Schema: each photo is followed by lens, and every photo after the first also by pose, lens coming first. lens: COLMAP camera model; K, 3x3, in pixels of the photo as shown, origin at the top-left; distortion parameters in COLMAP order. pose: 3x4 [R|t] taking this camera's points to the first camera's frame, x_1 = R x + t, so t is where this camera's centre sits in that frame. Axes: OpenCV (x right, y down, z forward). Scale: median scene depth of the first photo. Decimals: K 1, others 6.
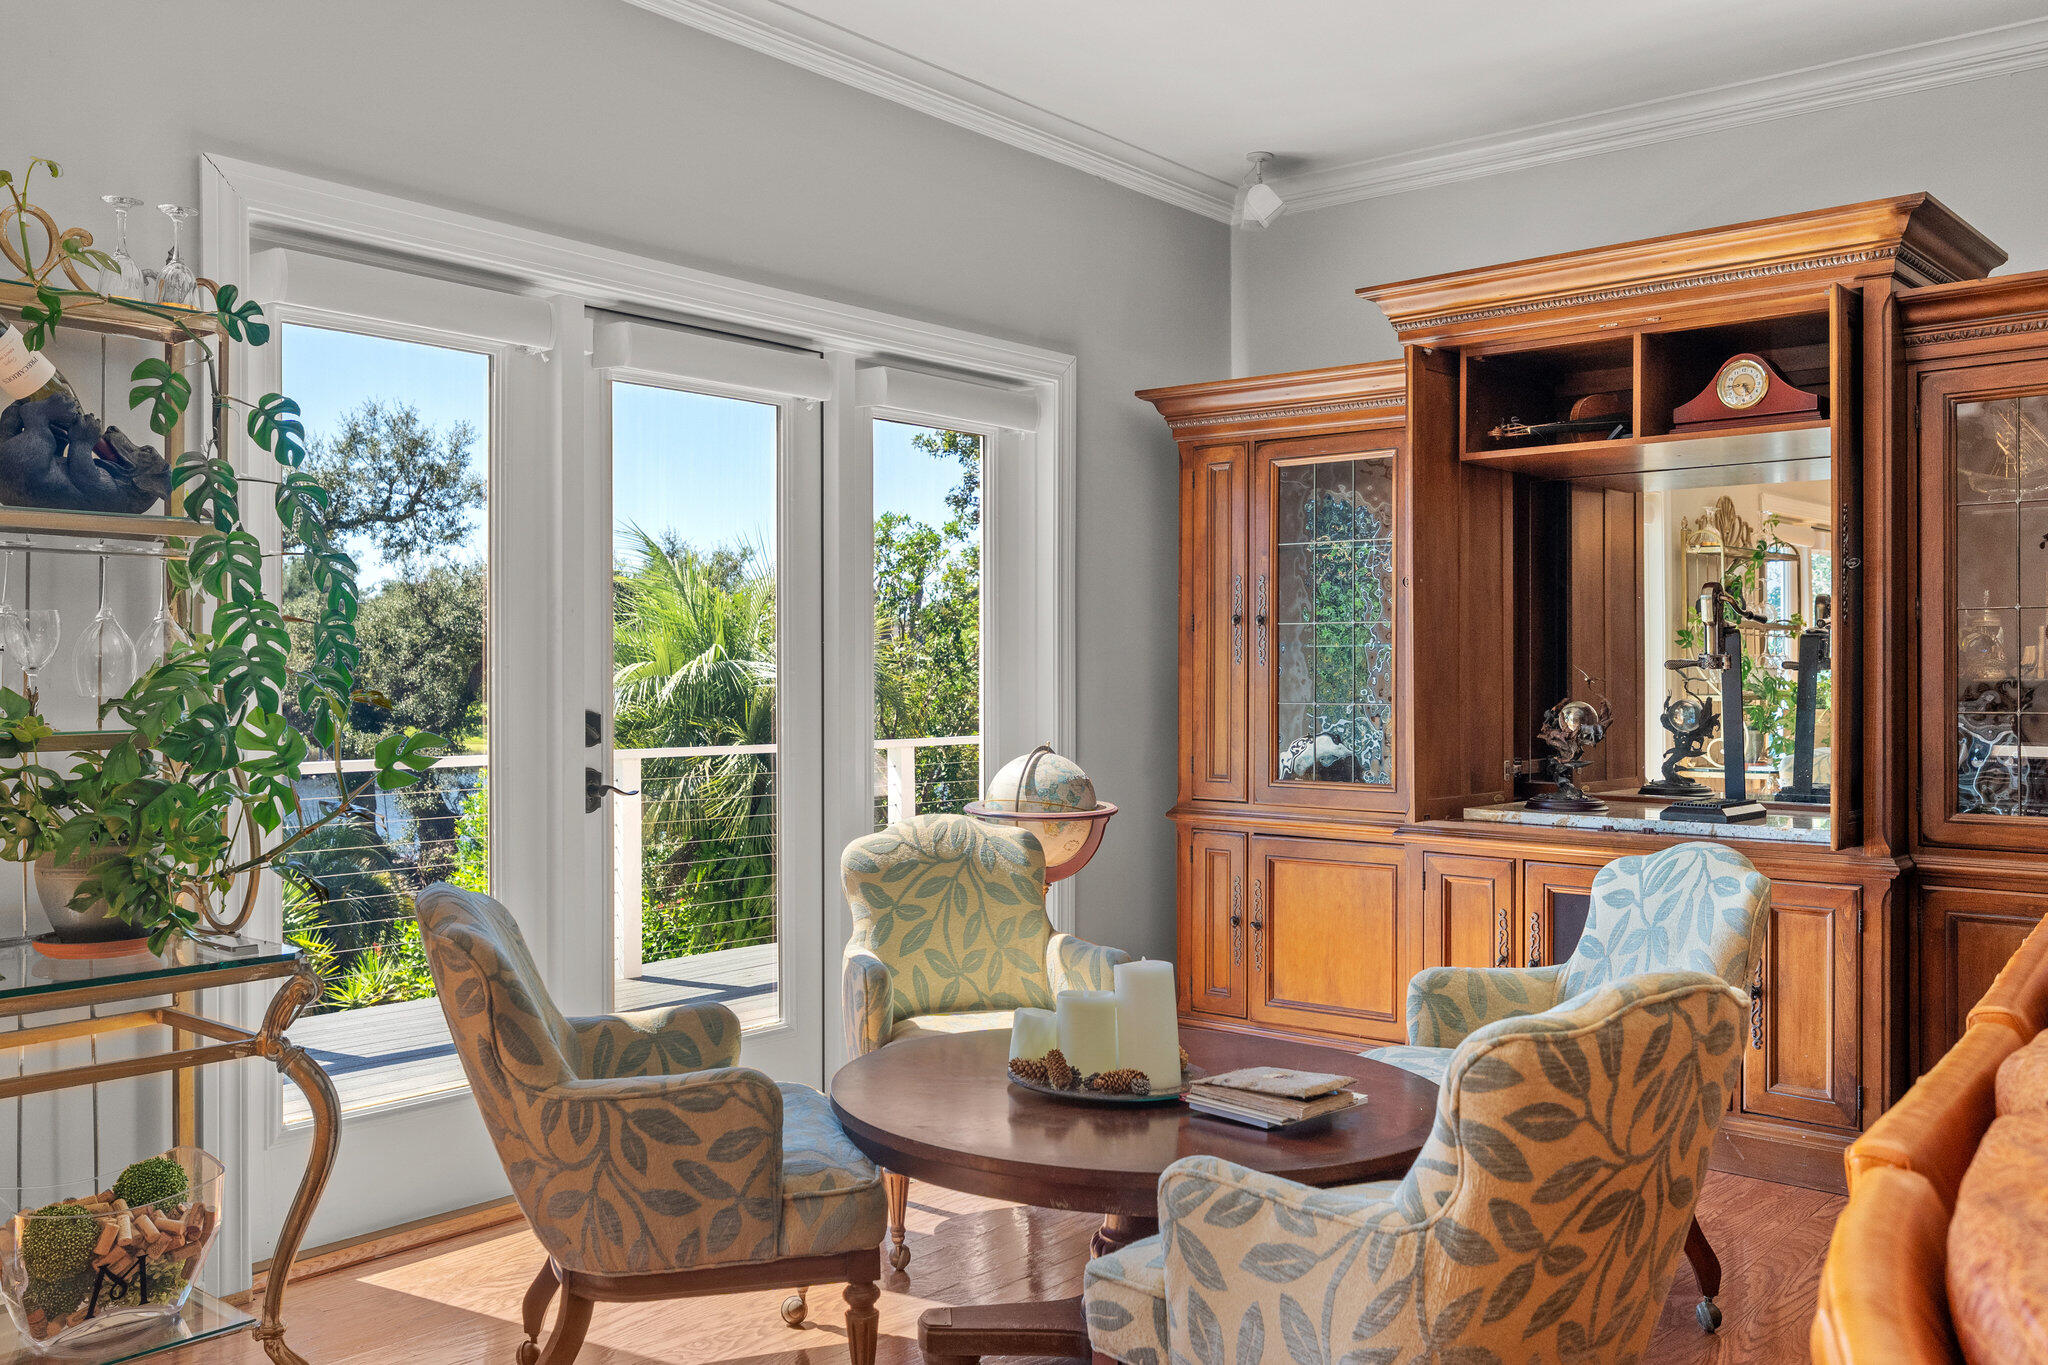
lens RADIAL K [[1699.3, 0, 1024.0], [0, 1699.3, 682.5], [0, 0, 1]] dist [-0.002052, 0.005194]
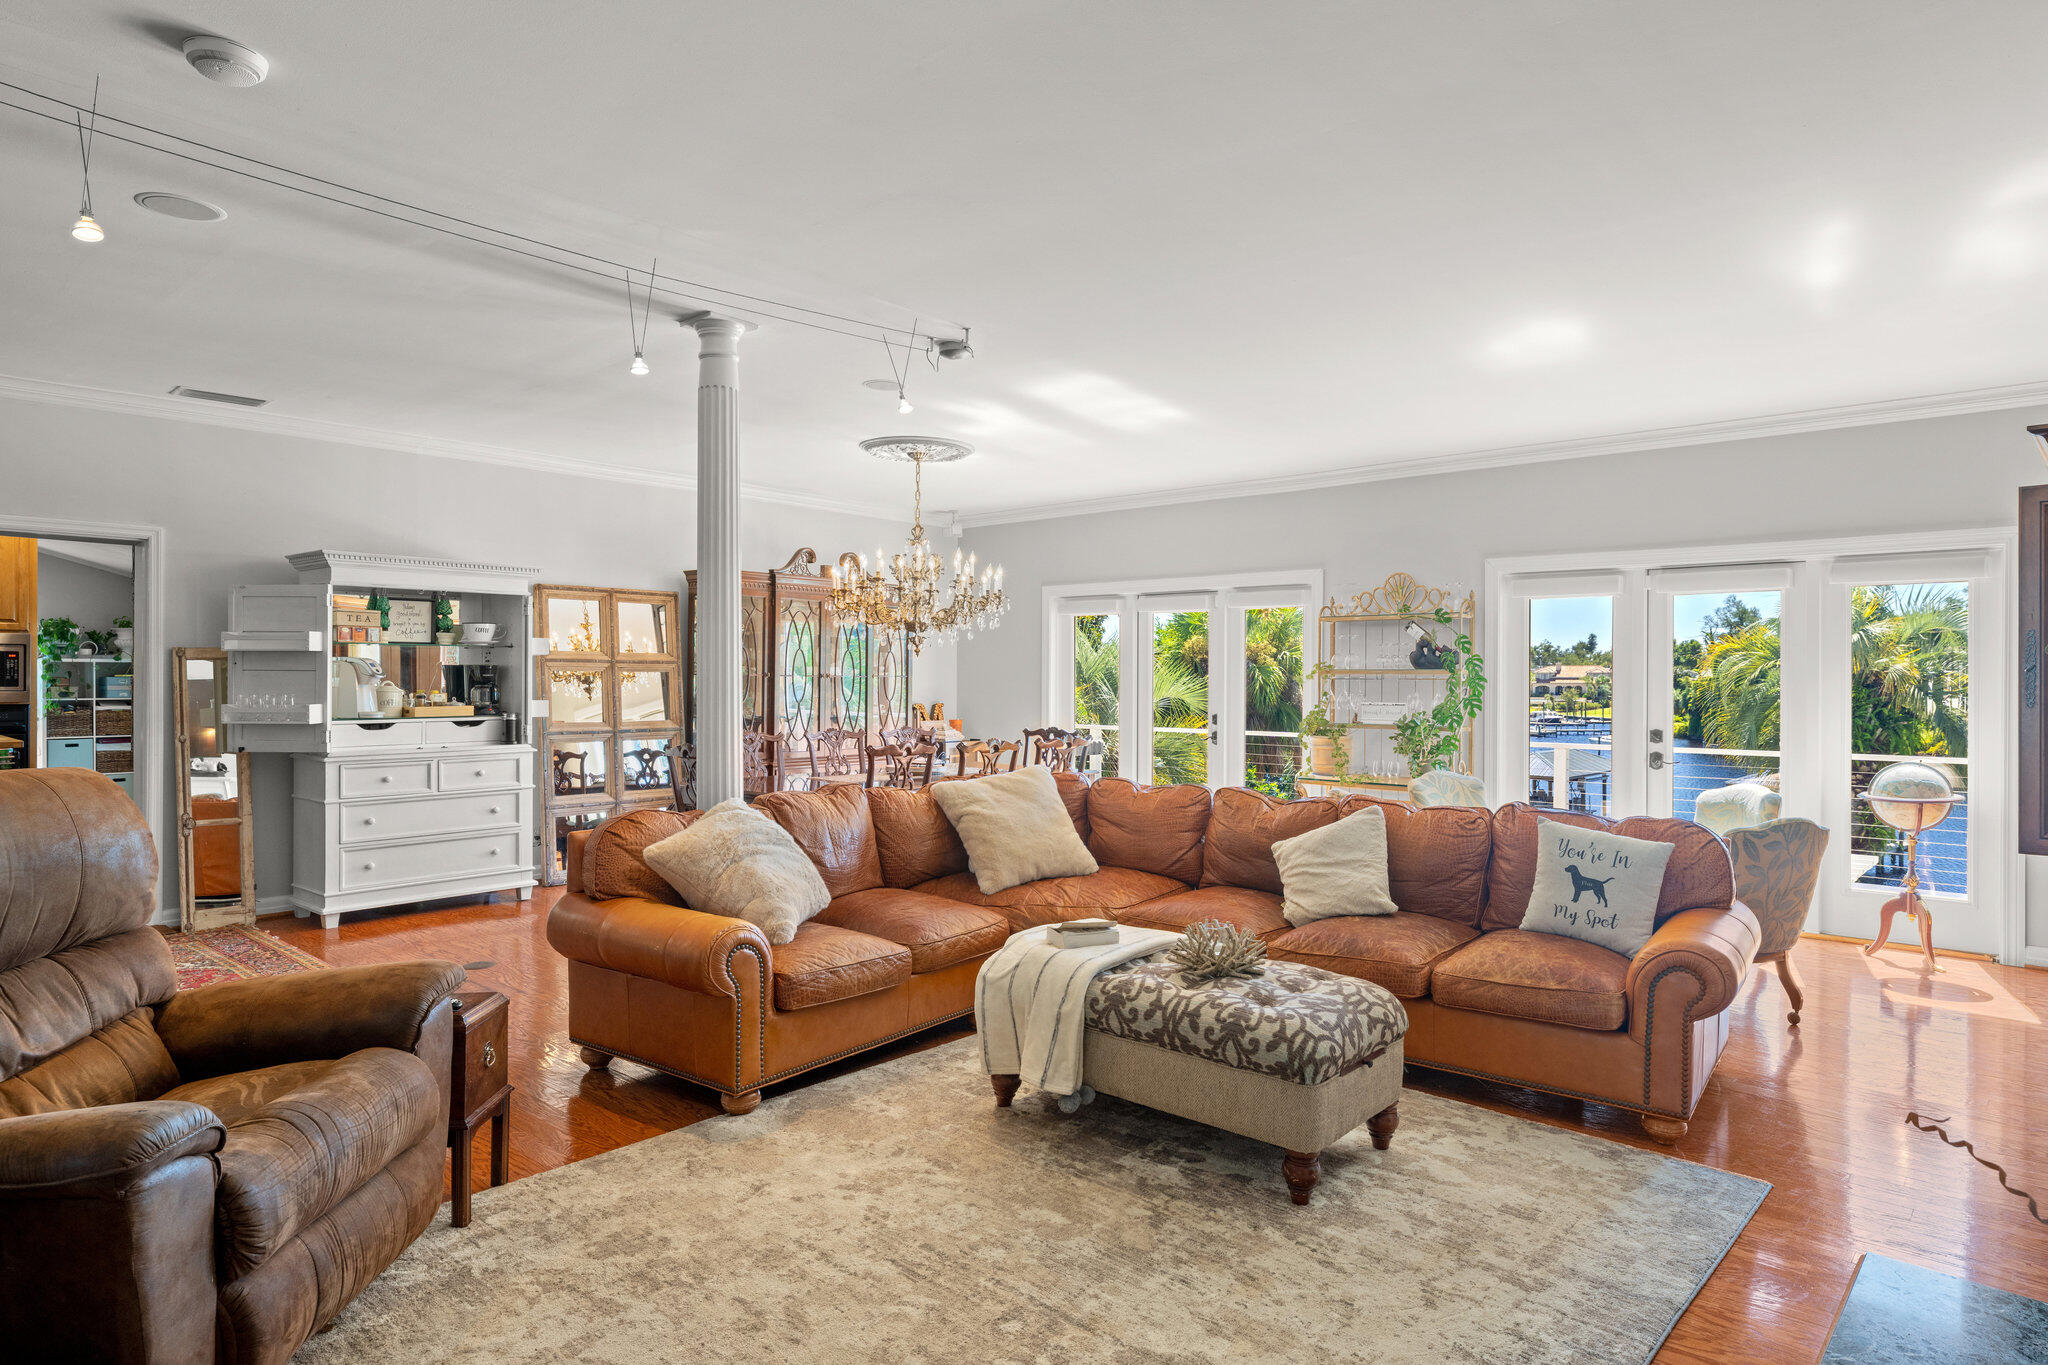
lens RADIAL K [[1161.7, 0, 1024.0], [0, 1161.7, 682.5], [0, 0, 1]] dist [0.004091, 0.000256]
pose [[-0.047310, 0.001778, -0.998879, 2.146528], [-0.009402, 0.999953, 0.002226, -0.067161], [0.998836, 0.009497, -0.047291, 0.212111]]
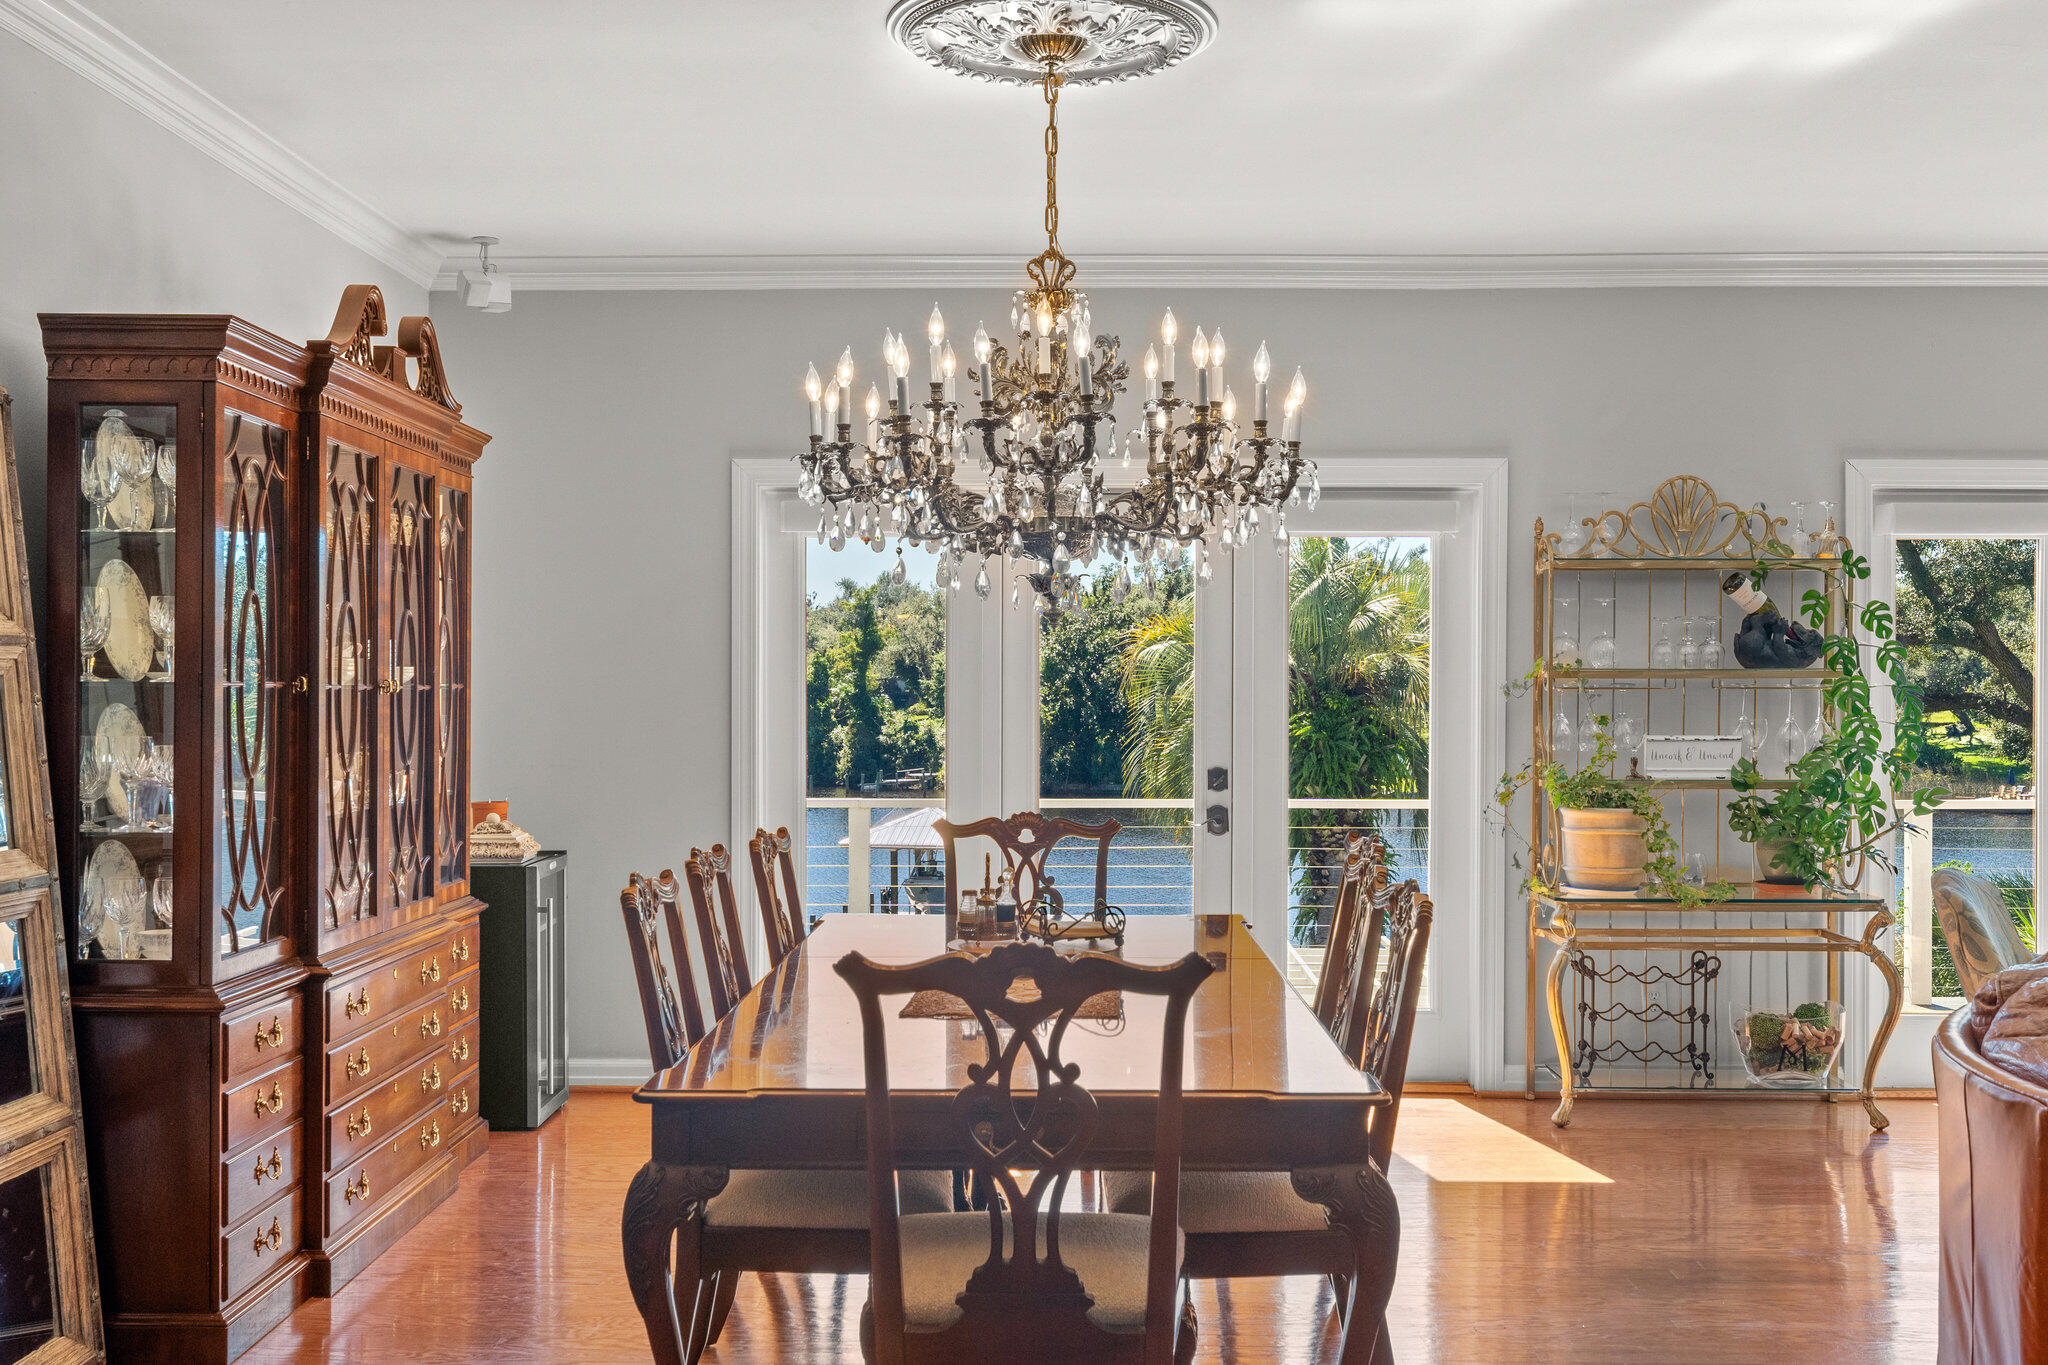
lens RADIAL K [[2075.7, 0, 1024.0], [0, 2075.7, 682.5], [0, 0, 1]] dist [-0.008723, -0.001575]
pose [[0.618945, -0.002019, -0.785432, 0.796542], [-0.003899, 0.999976, -0.005642, -0.067288], [0.785425, 0.006555, 0.618922, -1.182900]]
